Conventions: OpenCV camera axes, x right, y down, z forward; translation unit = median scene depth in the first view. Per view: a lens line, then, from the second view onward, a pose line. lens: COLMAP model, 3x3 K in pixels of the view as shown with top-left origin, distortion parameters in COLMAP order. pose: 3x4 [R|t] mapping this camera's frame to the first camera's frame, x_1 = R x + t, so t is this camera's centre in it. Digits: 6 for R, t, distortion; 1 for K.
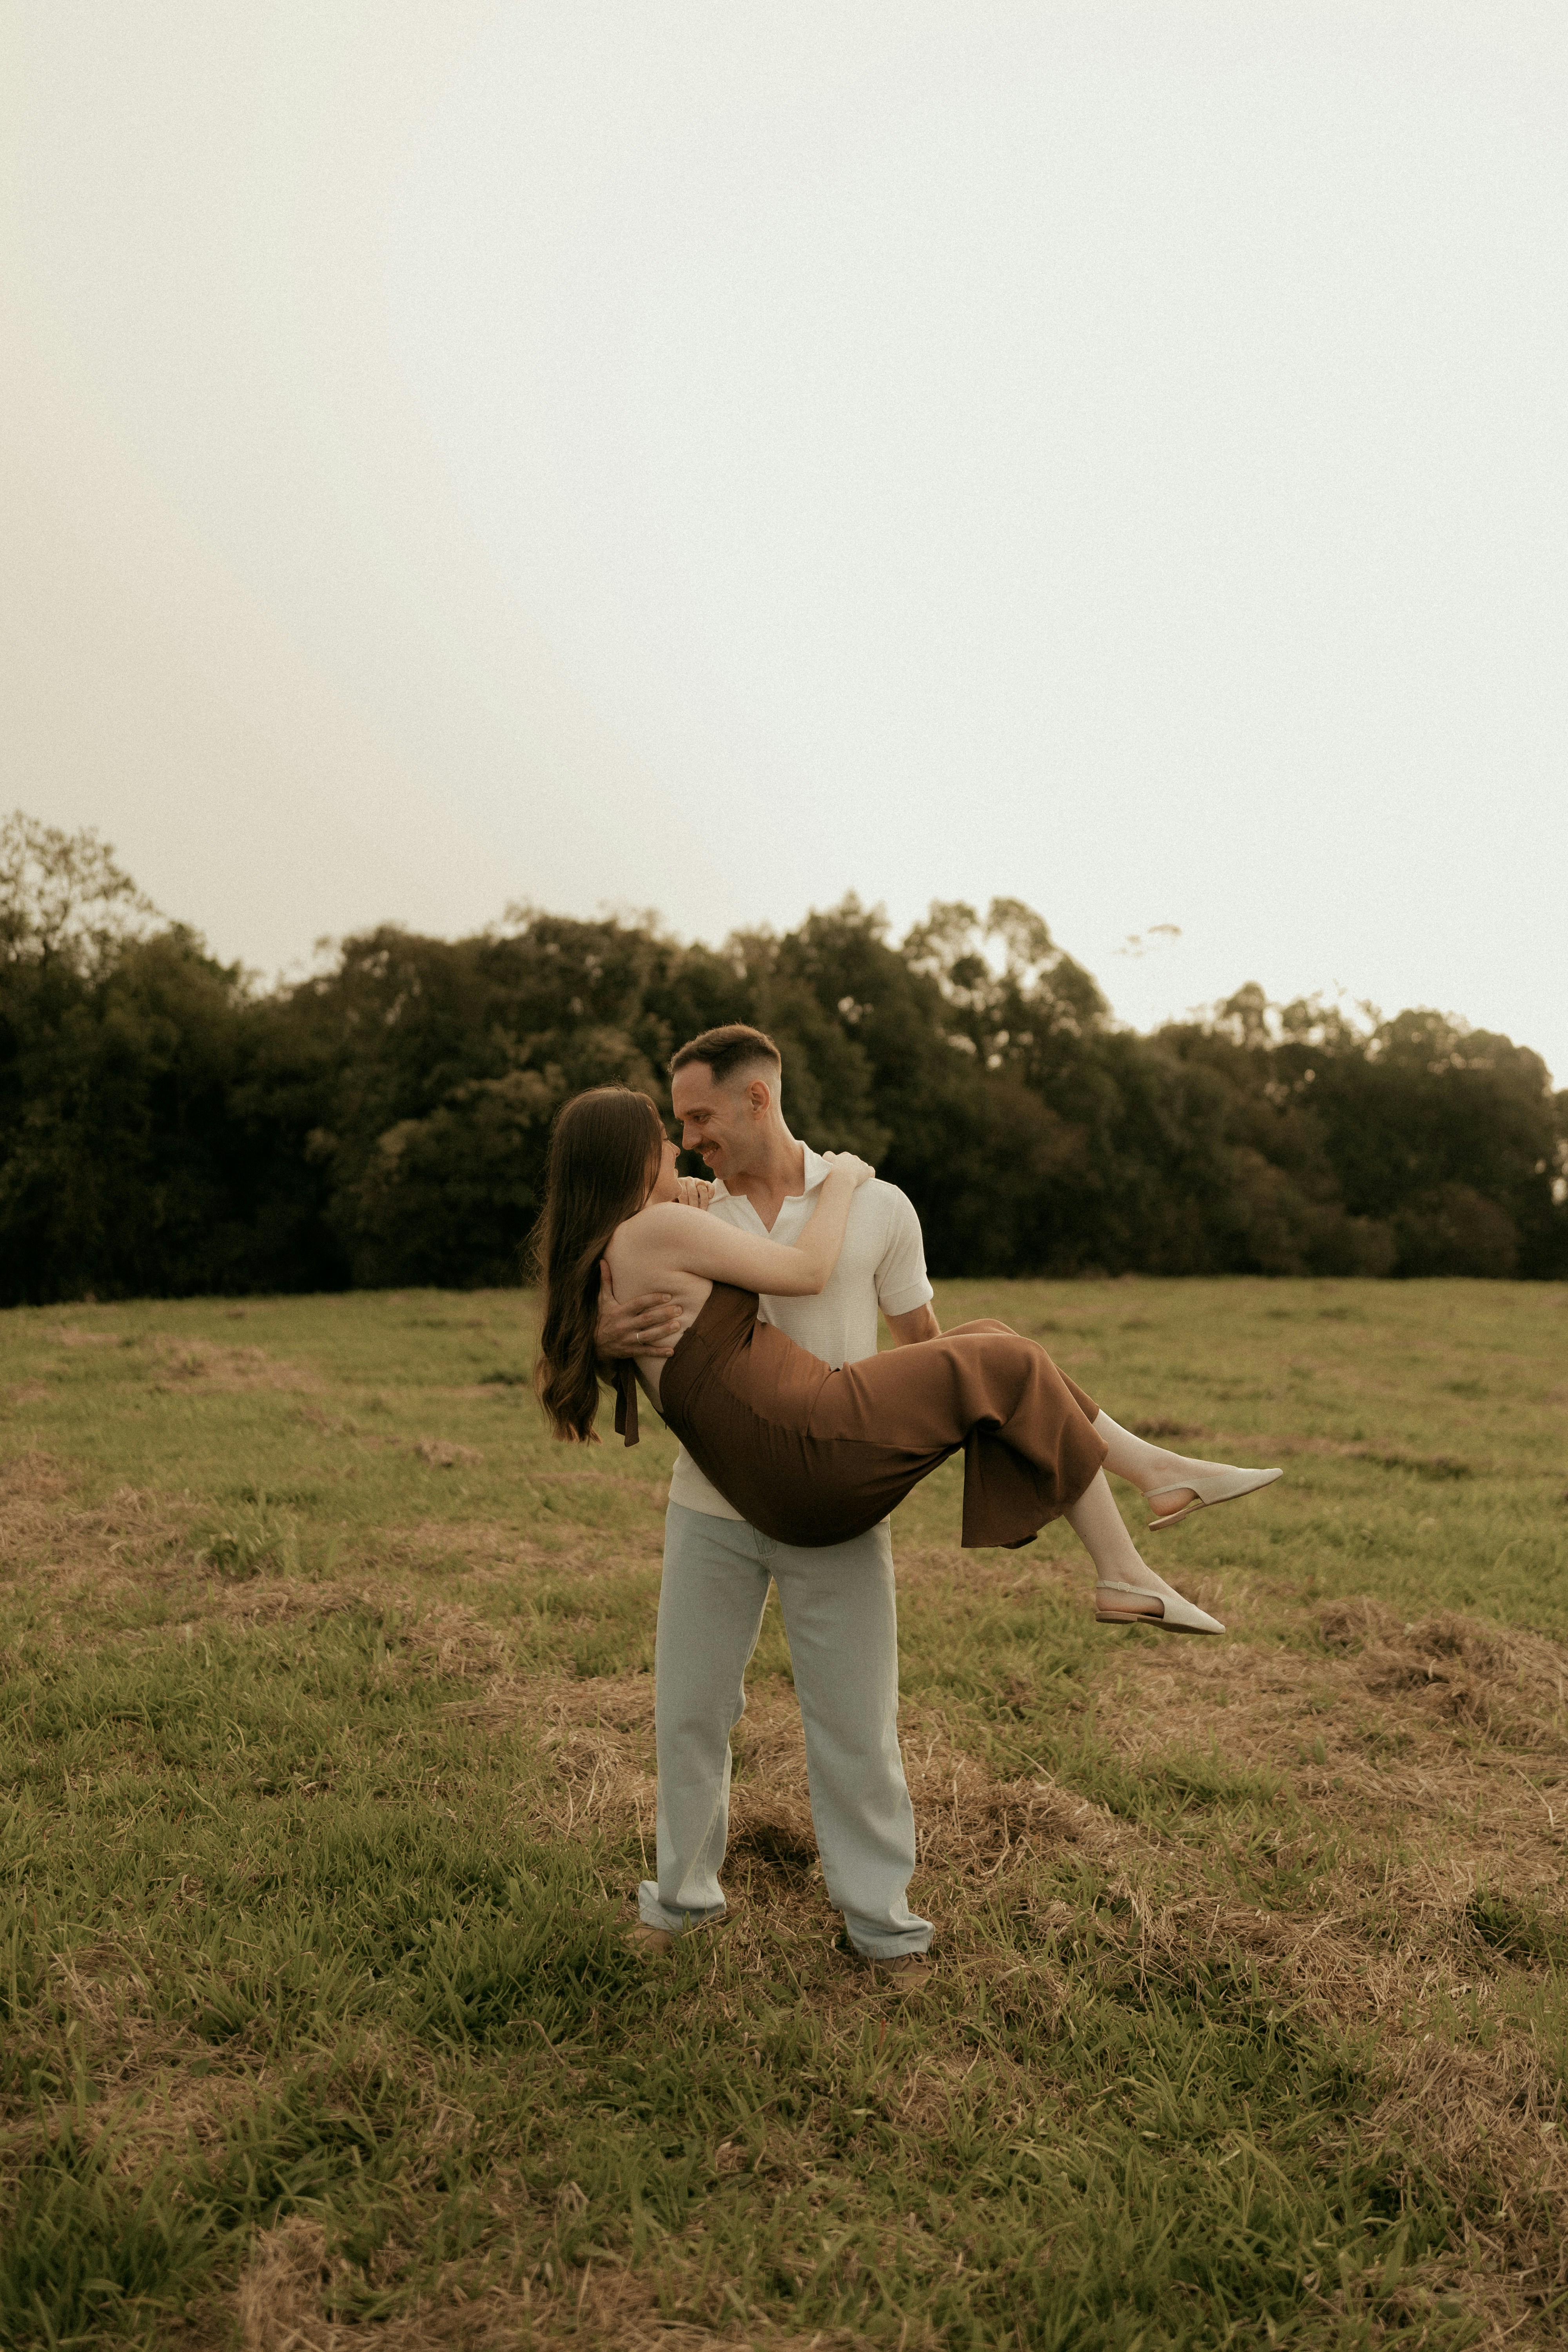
lens RADIAL K [[1905.6, 0, 784.0], [0, 1905.6, 1176.0], [0, 0, 1]] dist [-0.007334, -0.003282]
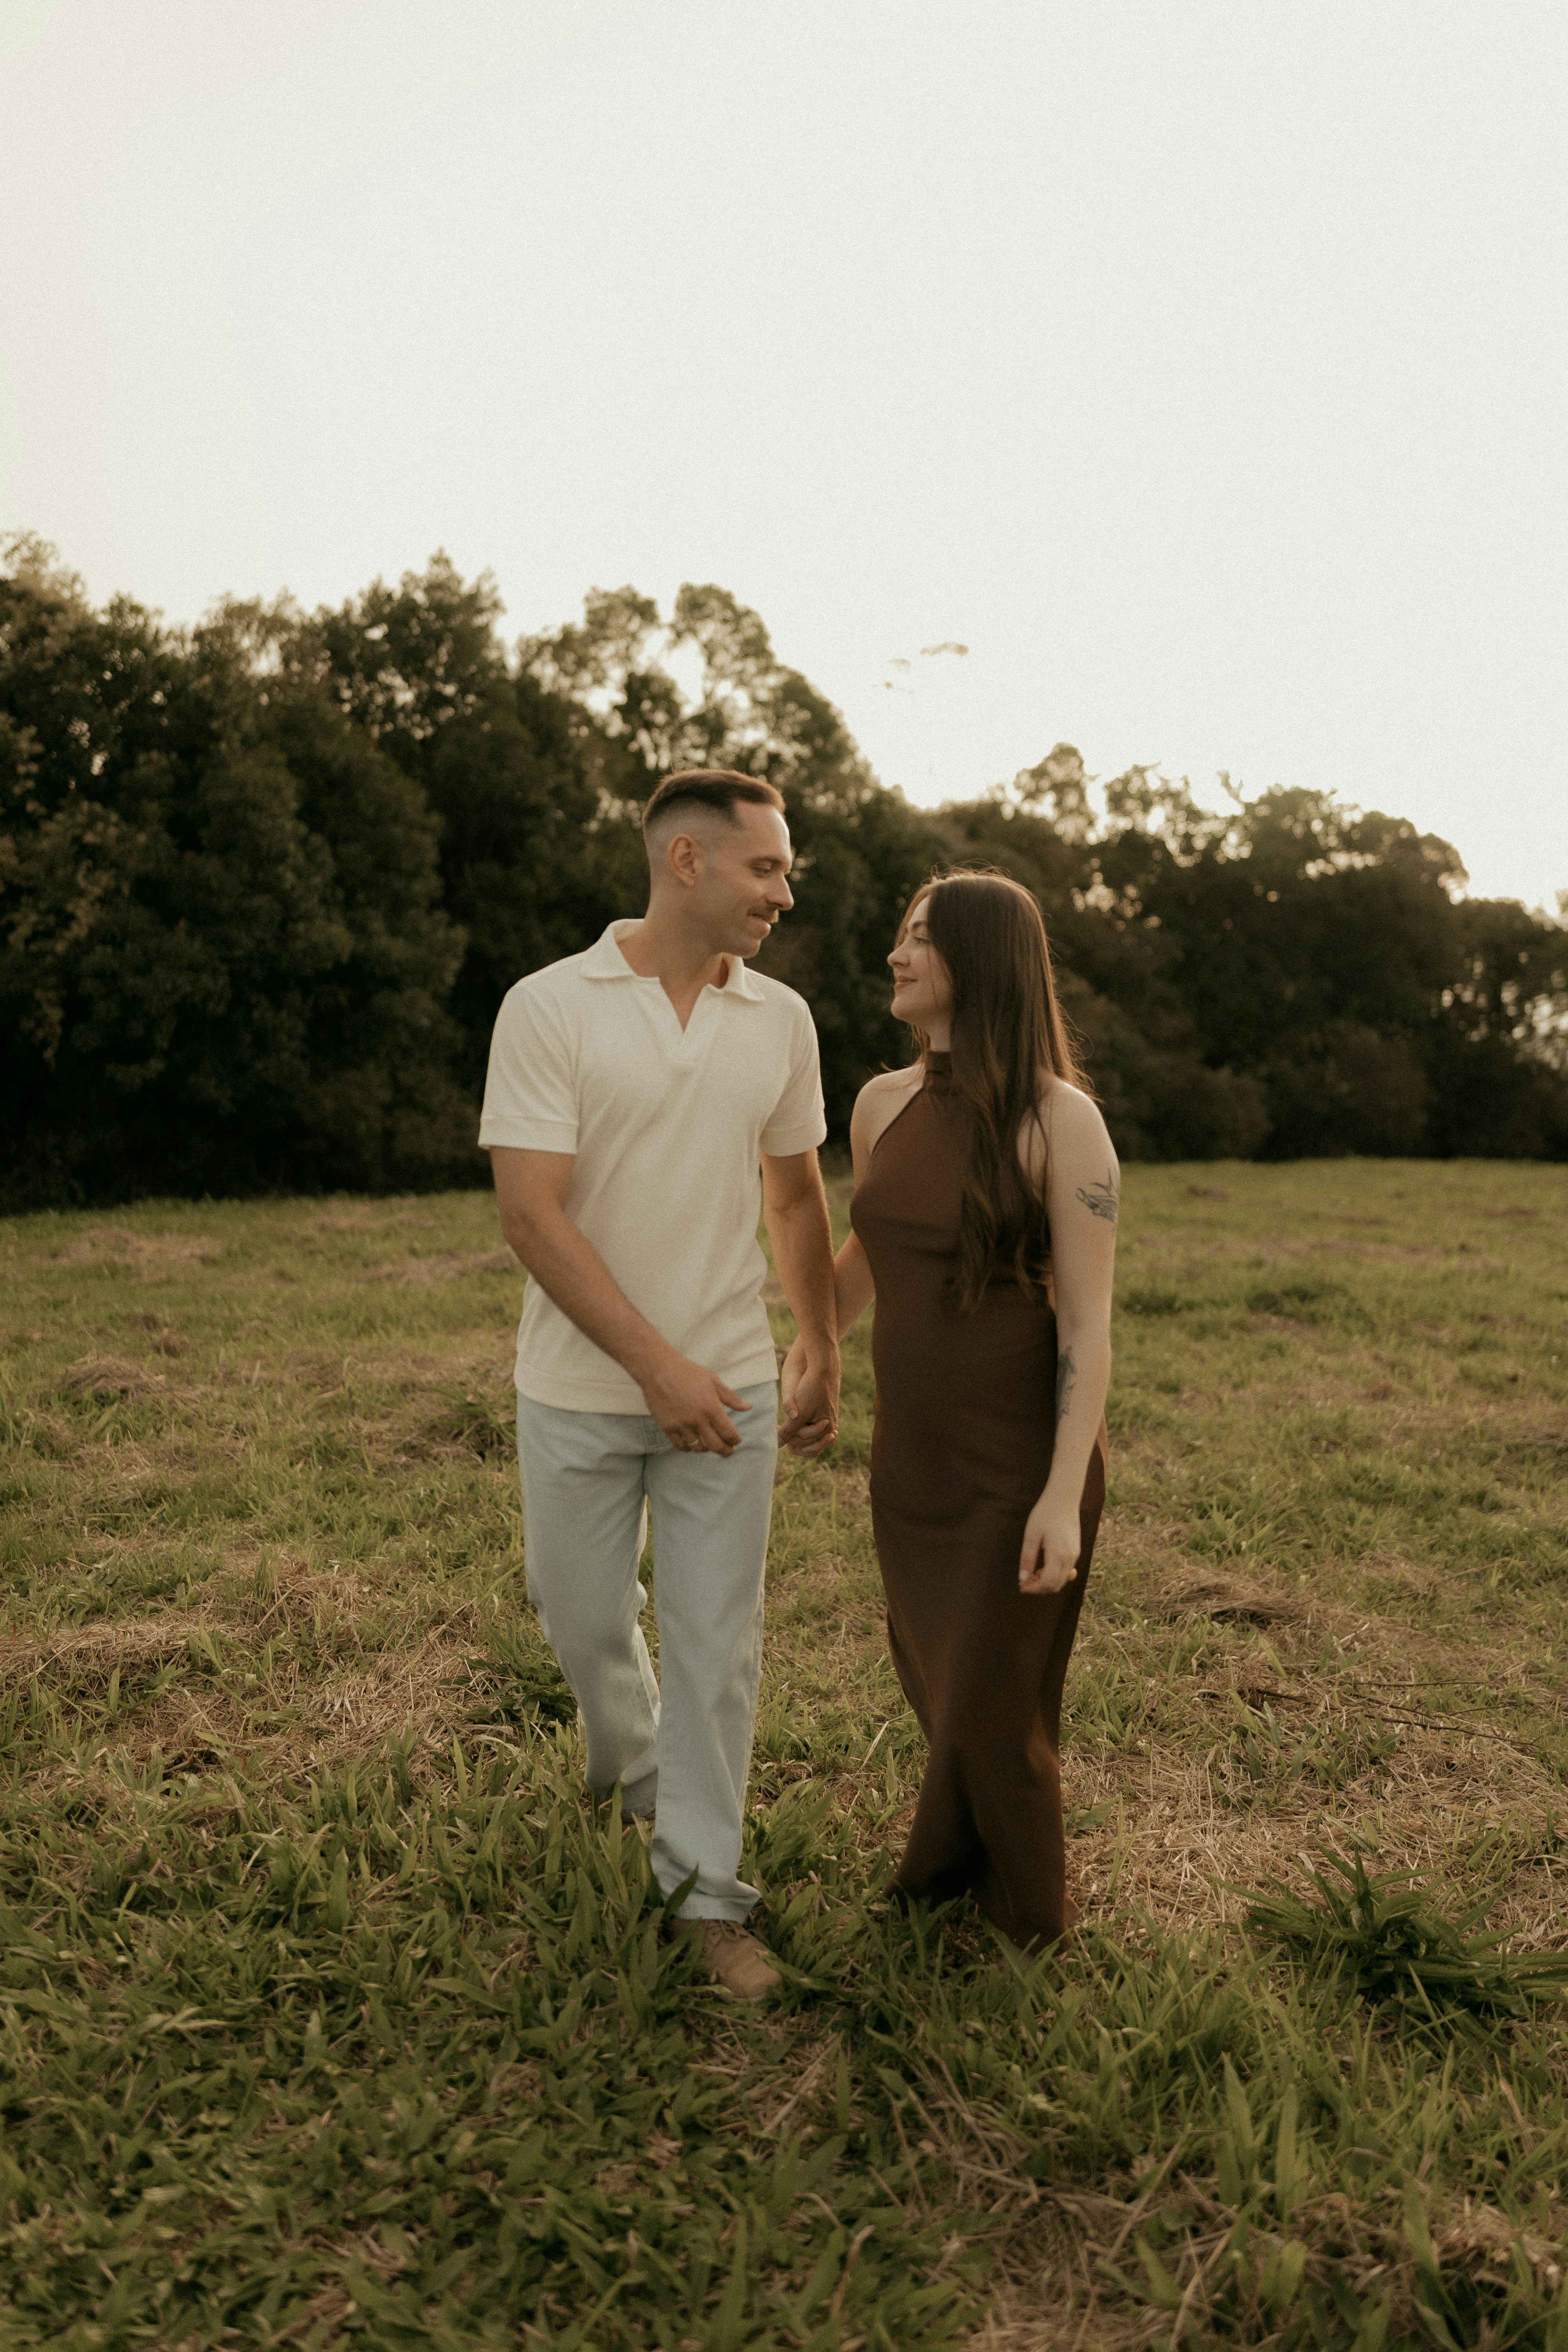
lens RADIAL K [[1905.6, 0, 784.0], [0, 1905.6, 1176.0], [0, 0, 1]] dist [-0.007334, -0.003282]
pose [[0.995303, -0.018680, 0.094991, 0.102831], [0.011739, 0.997255, 0.073106, 0.011005], [-0.096096, -0.071648, 0.992790, 0.437741]]
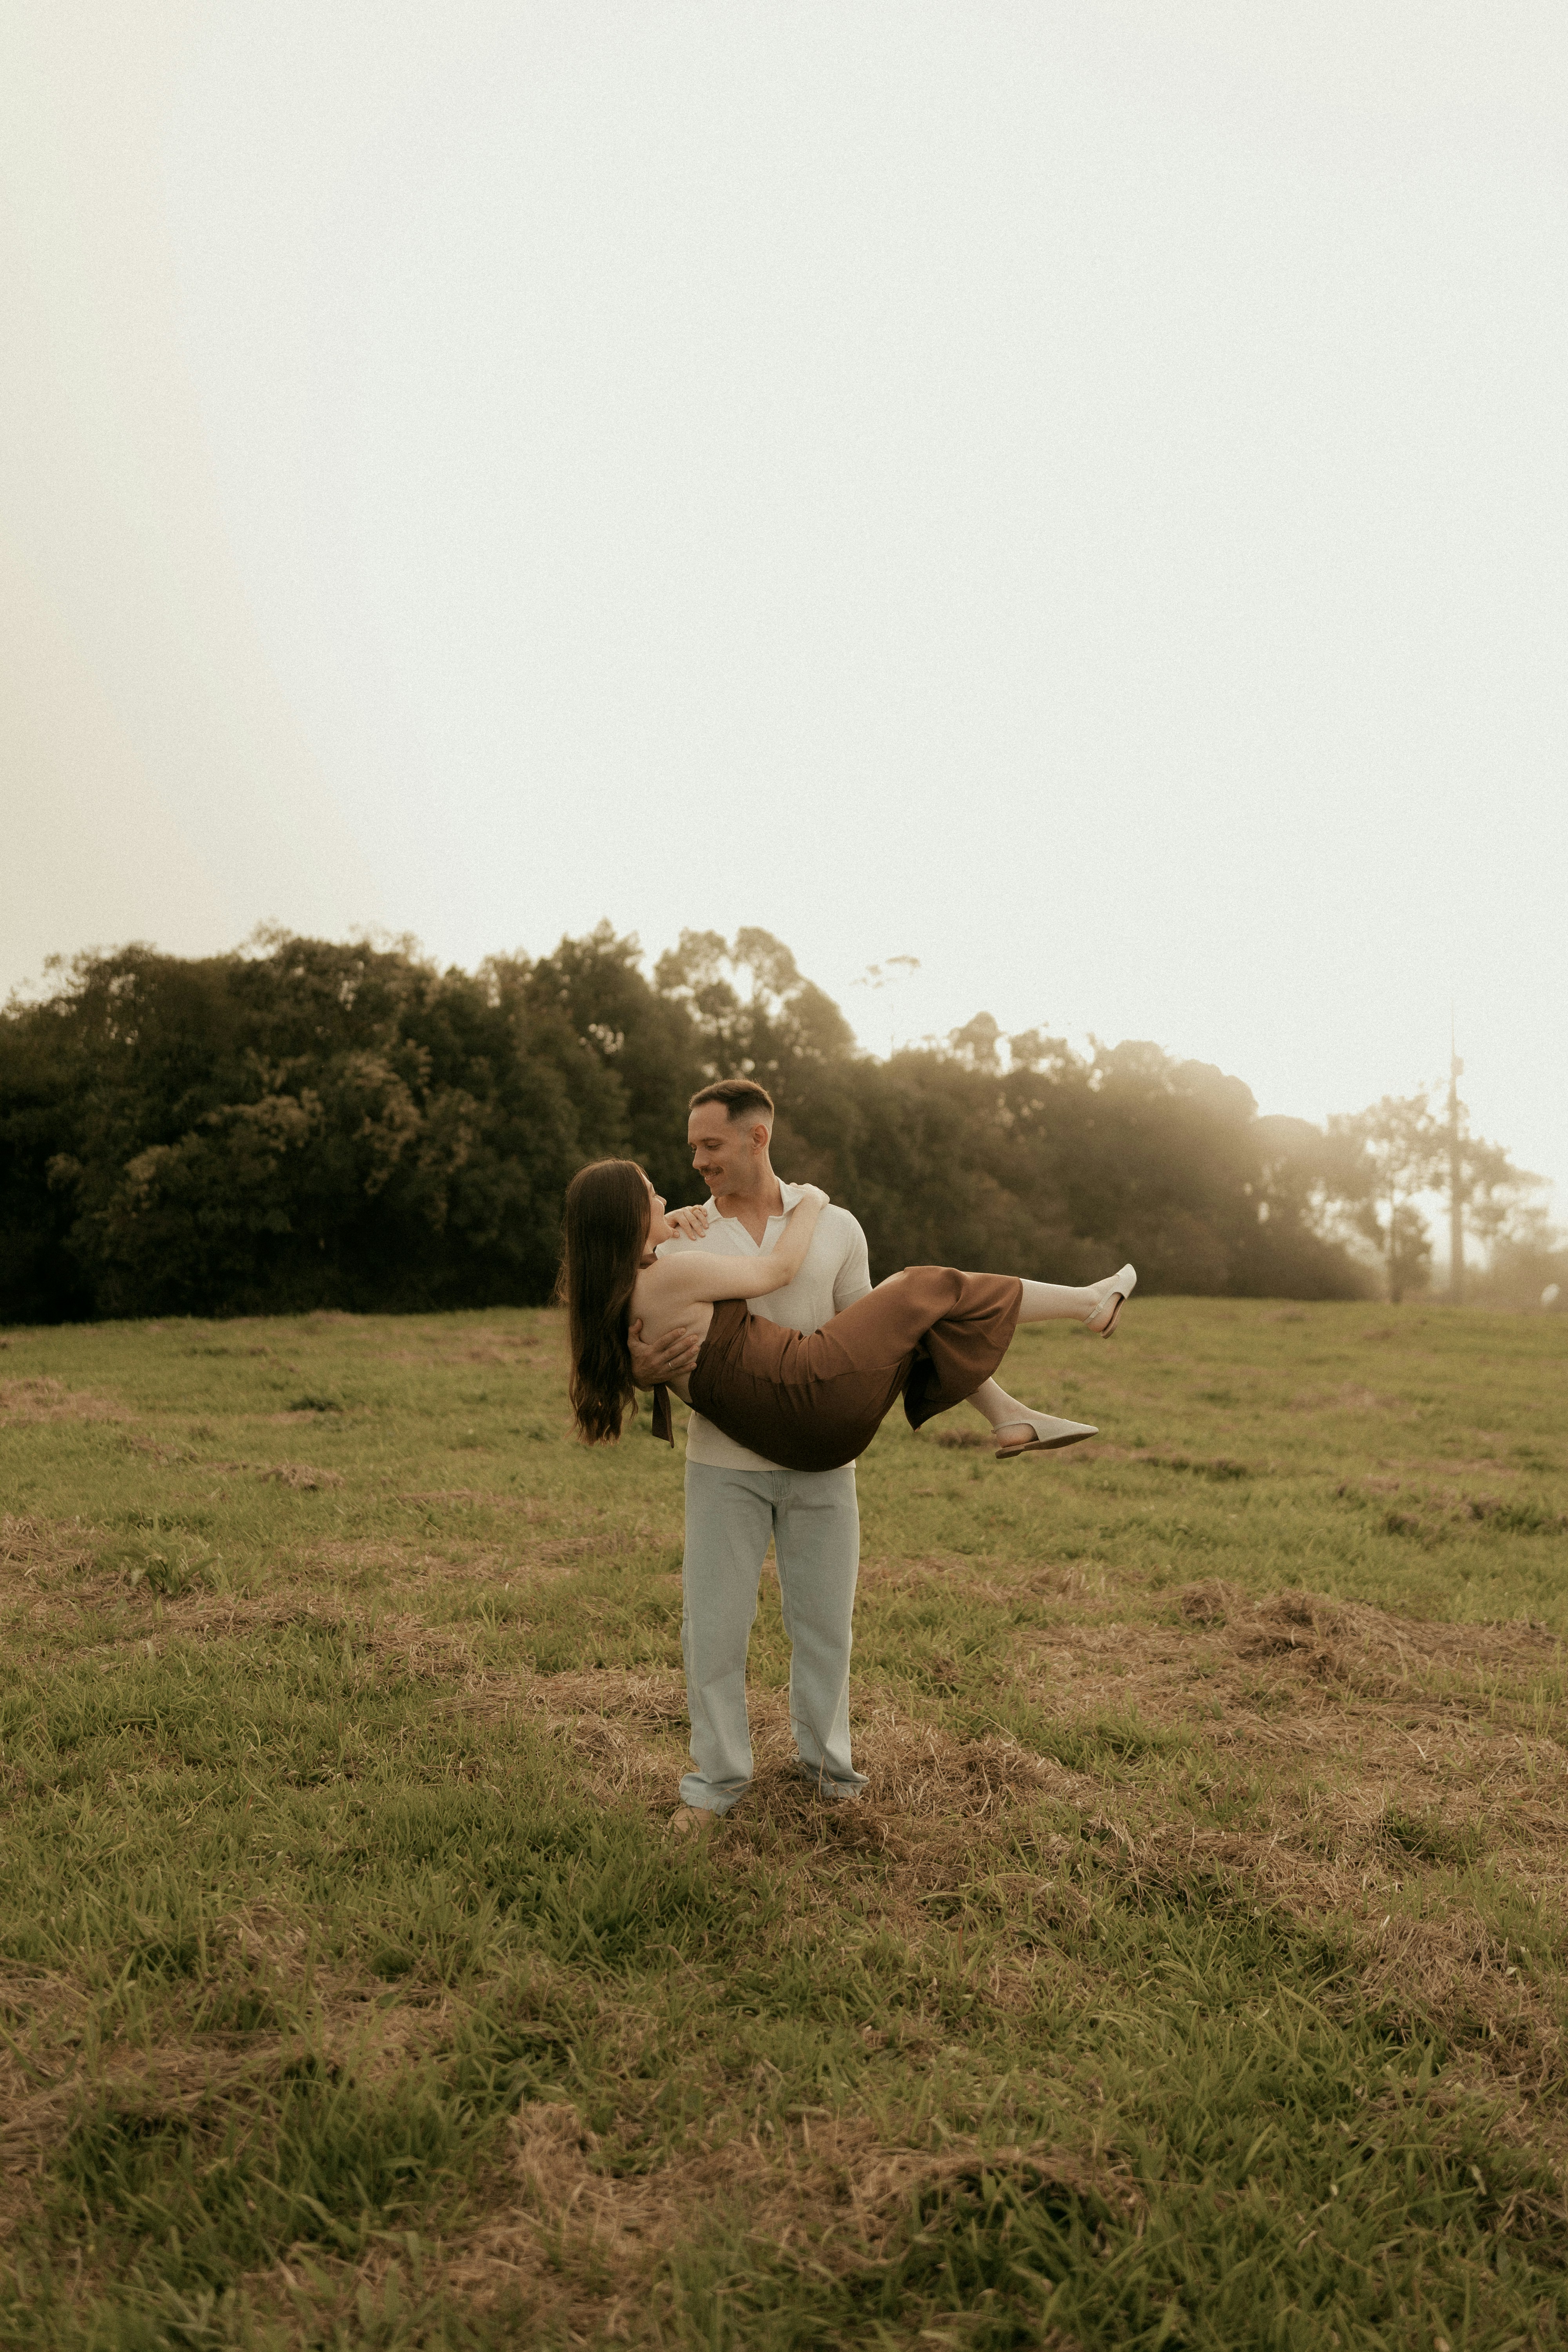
lens RADIAL K [[1905.6, 0, 784.0], [0, 1905.6, 1176.0], [0, 0, 1]] dist [-0.007334, -0.003282]
pose [[0.989060, -0.001101, 0.147511, -0.023565], [0.002887, 0.999925, -0.011890, -0.000909], [-0.147487, 0.012185, 0.988989, -0.016167]]
